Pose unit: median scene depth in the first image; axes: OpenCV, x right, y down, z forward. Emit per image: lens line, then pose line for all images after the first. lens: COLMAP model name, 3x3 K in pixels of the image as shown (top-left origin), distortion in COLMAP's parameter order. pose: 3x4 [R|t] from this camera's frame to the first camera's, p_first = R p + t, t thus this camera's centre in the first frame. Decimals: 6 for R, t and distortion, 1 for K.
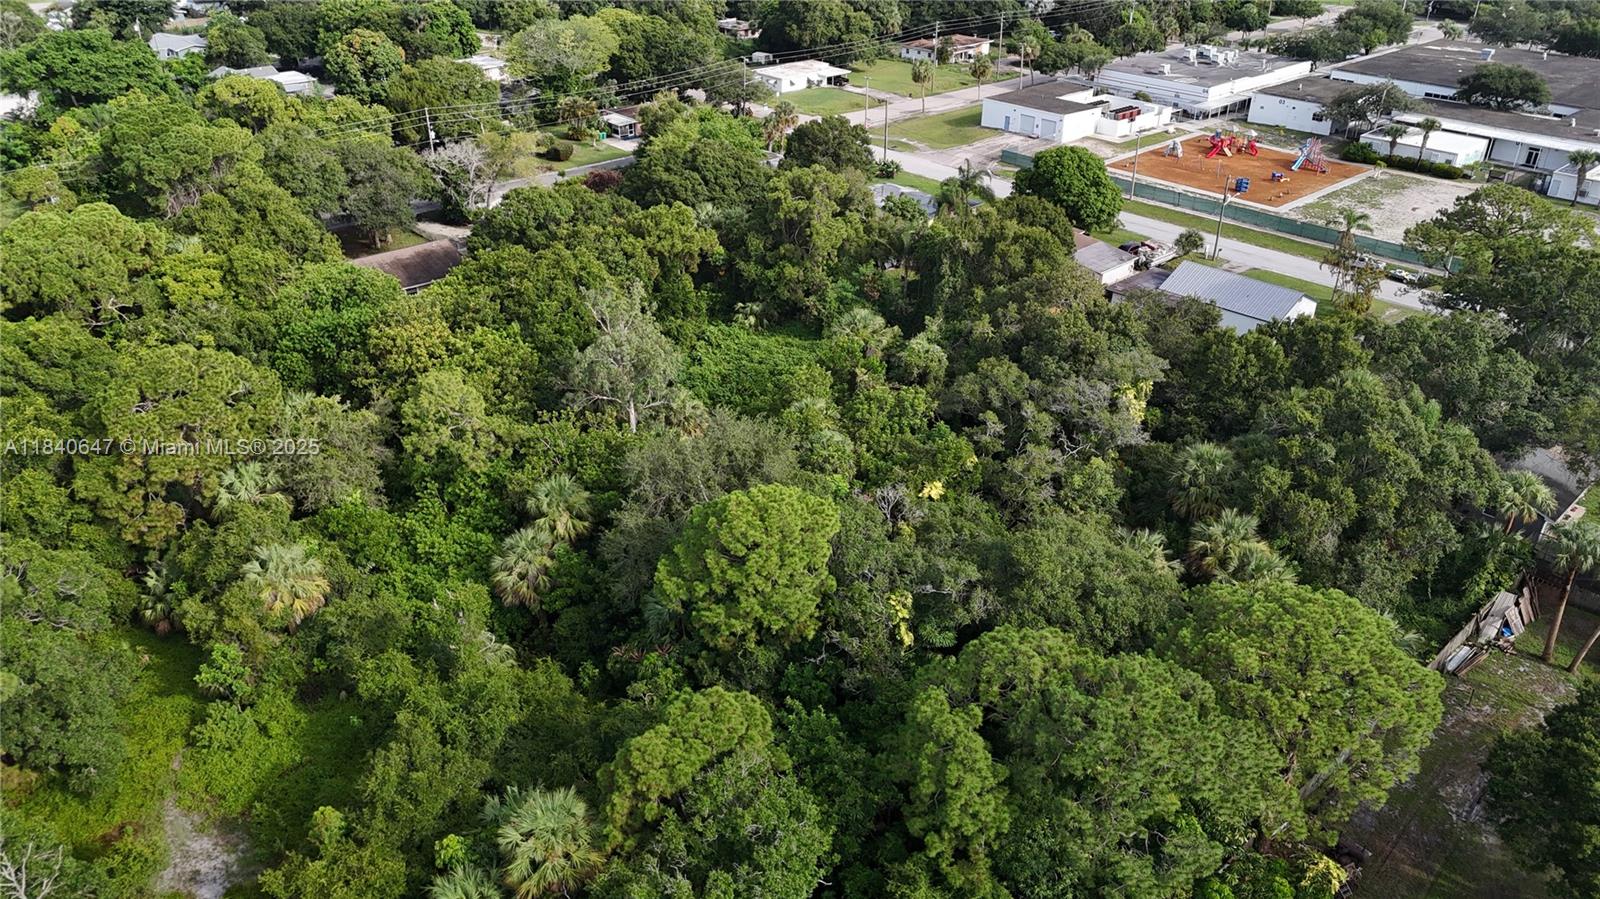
lens RADIAL K [[1174.2, 0, 800.0], [0, 1174.2, 449.5], [0, 0, 1]] dist [0.075958, -0.073451]
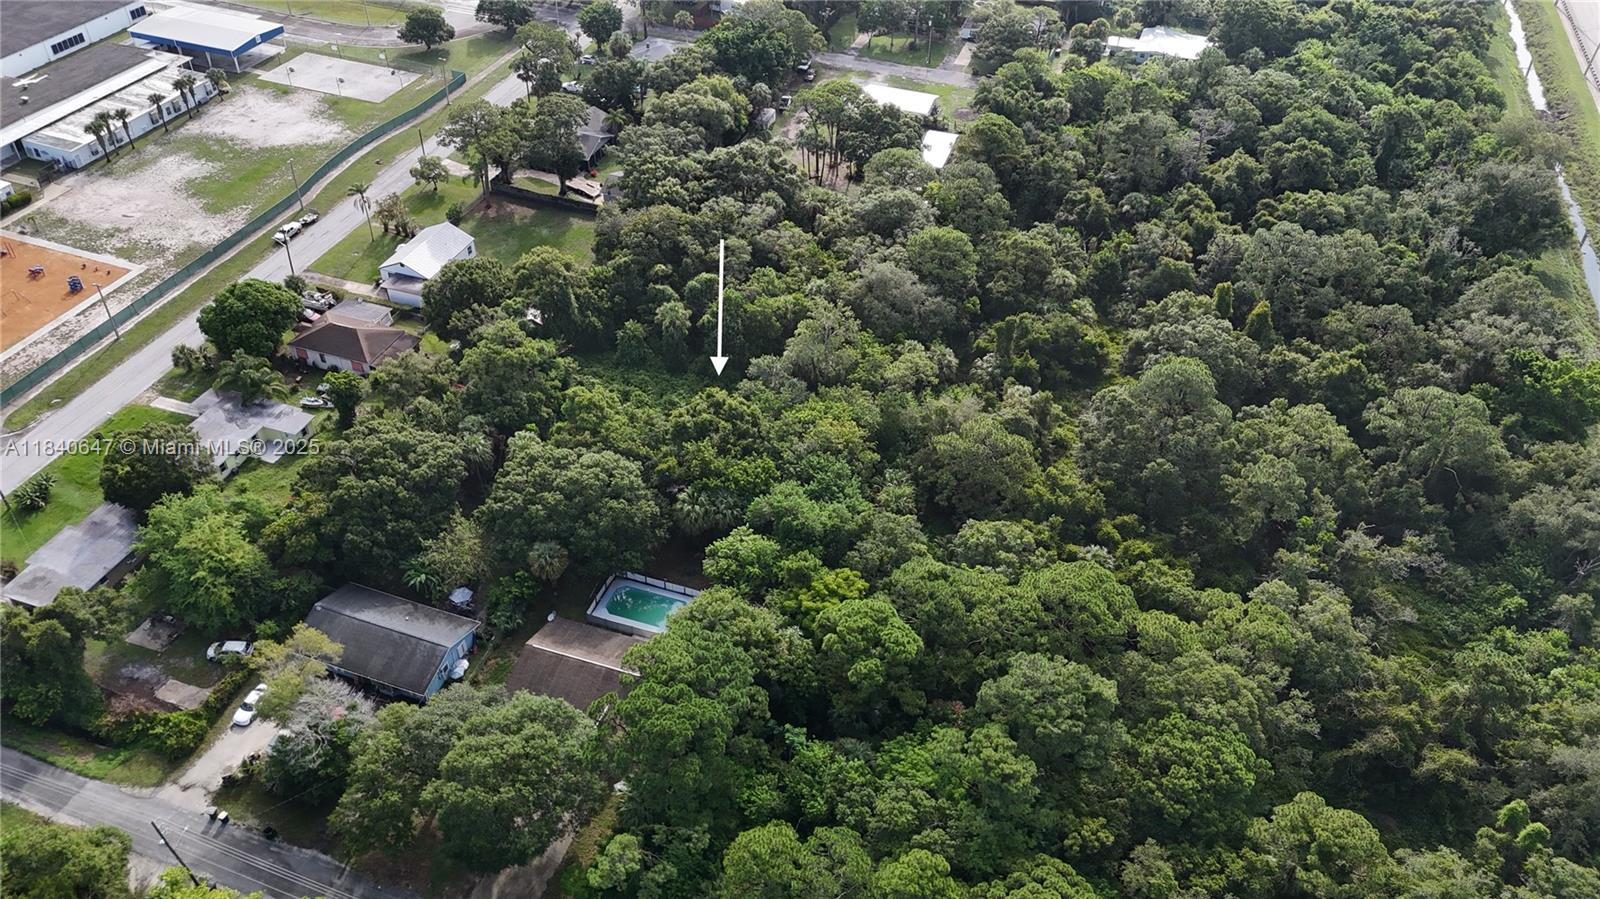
lens RADIAL K [[1174.2, 0, 800.0], [0, 1174.2, 449.5], [0, 0, 1]] dist [0.075958, -0.073451]
pose [[-0.458337, -0.588556, 0.665980, -1.492527], [0.402193, 0.530861, 0.745941, -1.396231], [-0.792570, 0.609745, -0.006600, 1.187059]]
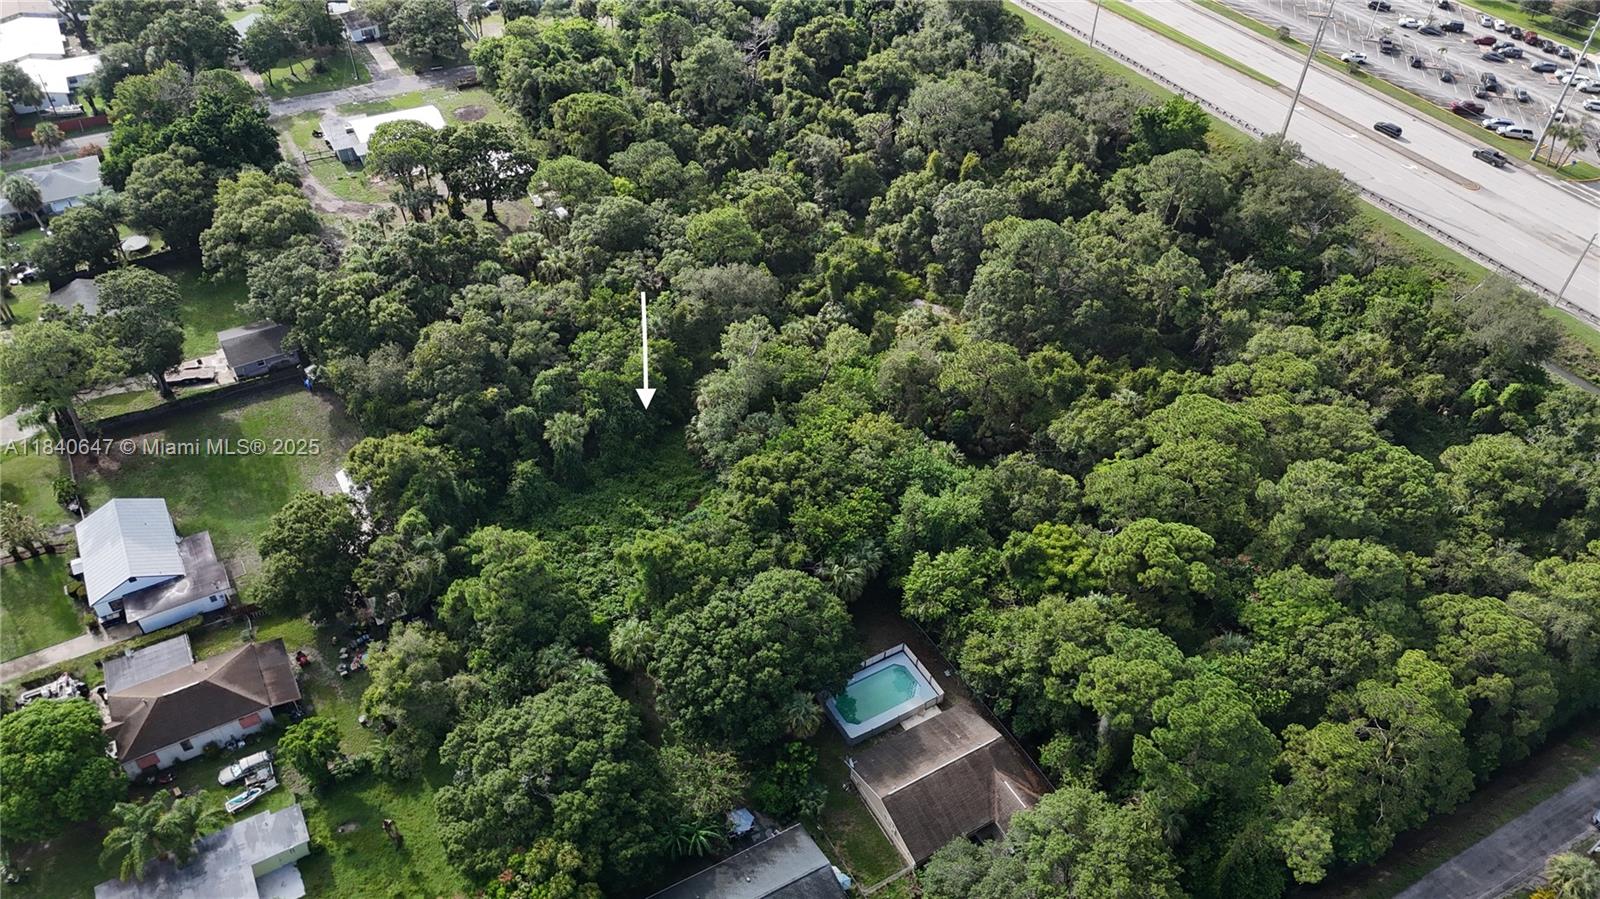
lens RADIAL K [[1174.2, 0, 800.0], [0, 1174.2, 449.5], [0, 0, 1]] dist [0.075958, -0.073451]
pose [[-0.969882, -0.185612, 0.157727, -0.520607], [0.087699, 0.338017, 0.937045, -1.643969], [-0.227241, 0.922655, -0.311559, 1.677767]]
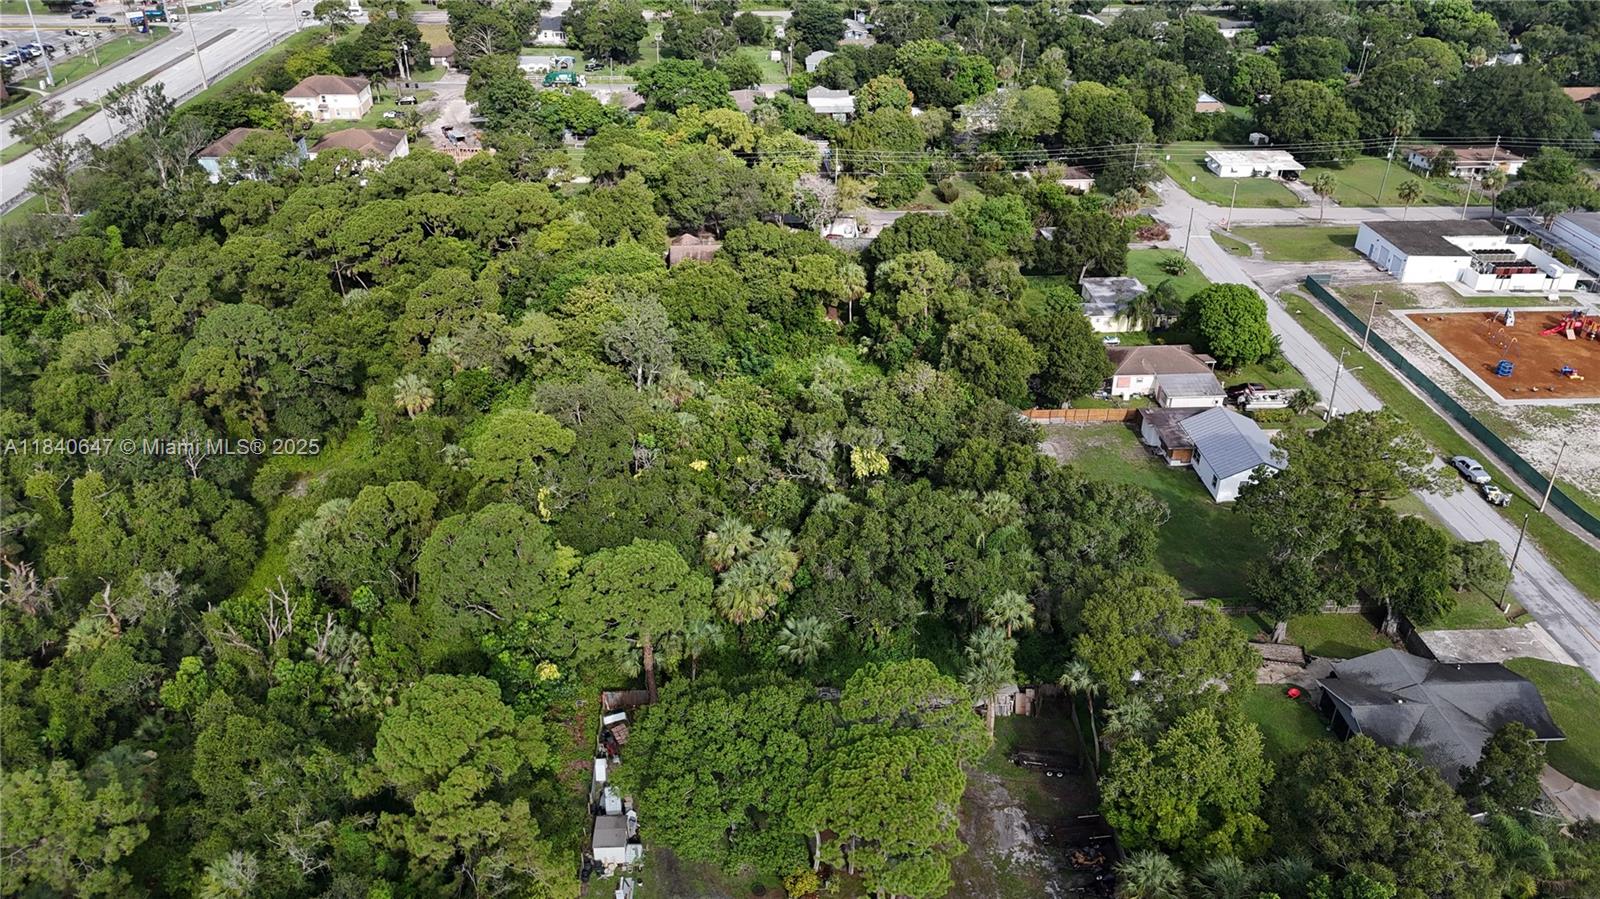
lens RADIAL K [[1174.2, 0, 800.0], [0, 1174.2, 449.5], [0, 0, 1]] dist [0.075958, -0.073451]
pose [[0.762197, 0.316890, -0.564479, 1.027955], [-0.309441, 0.944268, 0.112271, -0.191788], [0.568597, 0.089100, 0.817777, -0.209759]]
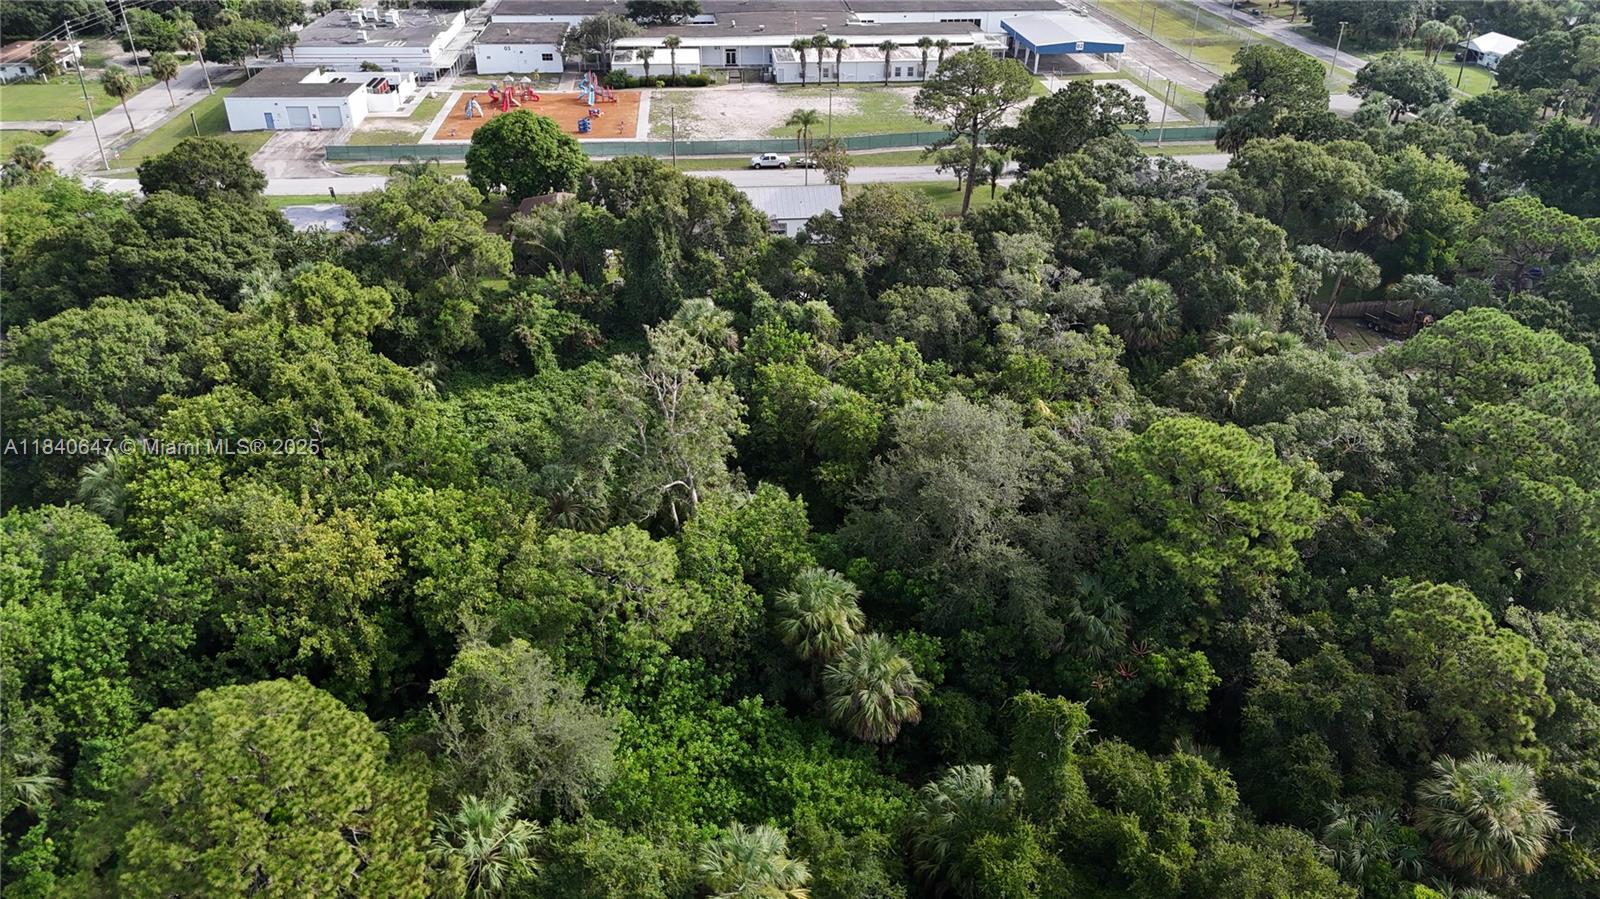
lens RADIAL K [[1174.2, 0, 800.0], [0, 1174.2, 449.5], [0, 0, 1]] dist [0.075958, -0.073451]
pose [[0.610216, -0.396165, 0.686068, -0.644774], [0.383428, 0.905494, 0.181835, -0.175798], [-0.693267, 0.152099, 0.704448, 0.419935]]
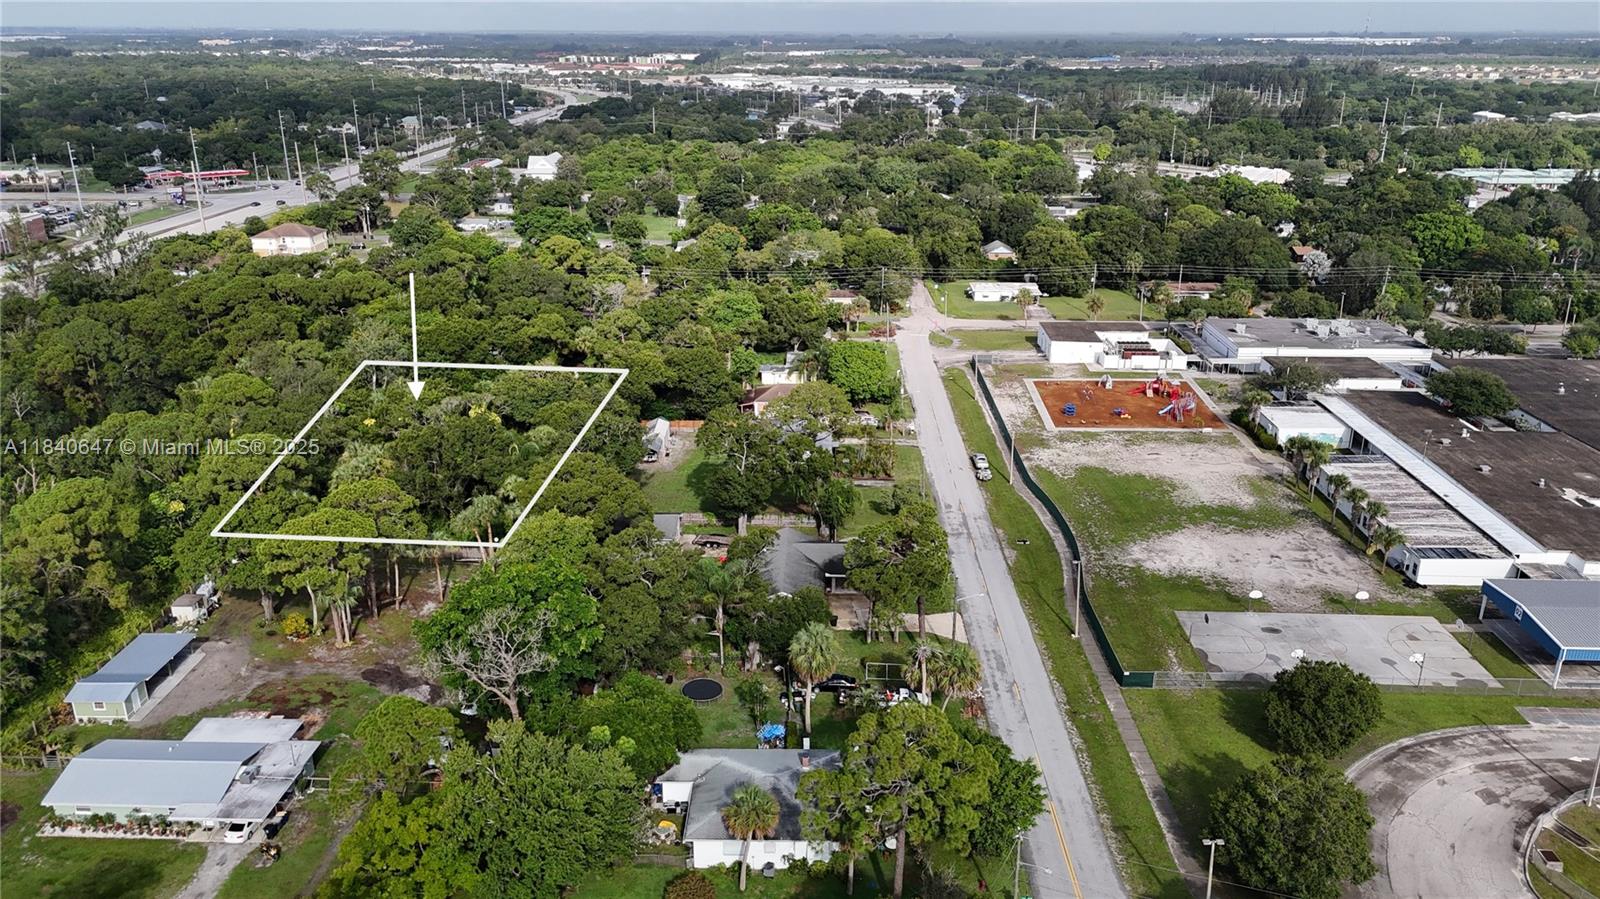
lens RADIAL K [[1174.2, 0, 800.0], [0, 1174.2, 449.5], [0, 0, 1]] dist [0.075958, -0.073451]
pose [[0.711503, 0.227019, -0.665000, 2.022590], [-0.333029, 0.942280, -0.034641, -0.100935], [0.618752, 0.246112, 0.746039, -0.137180]]
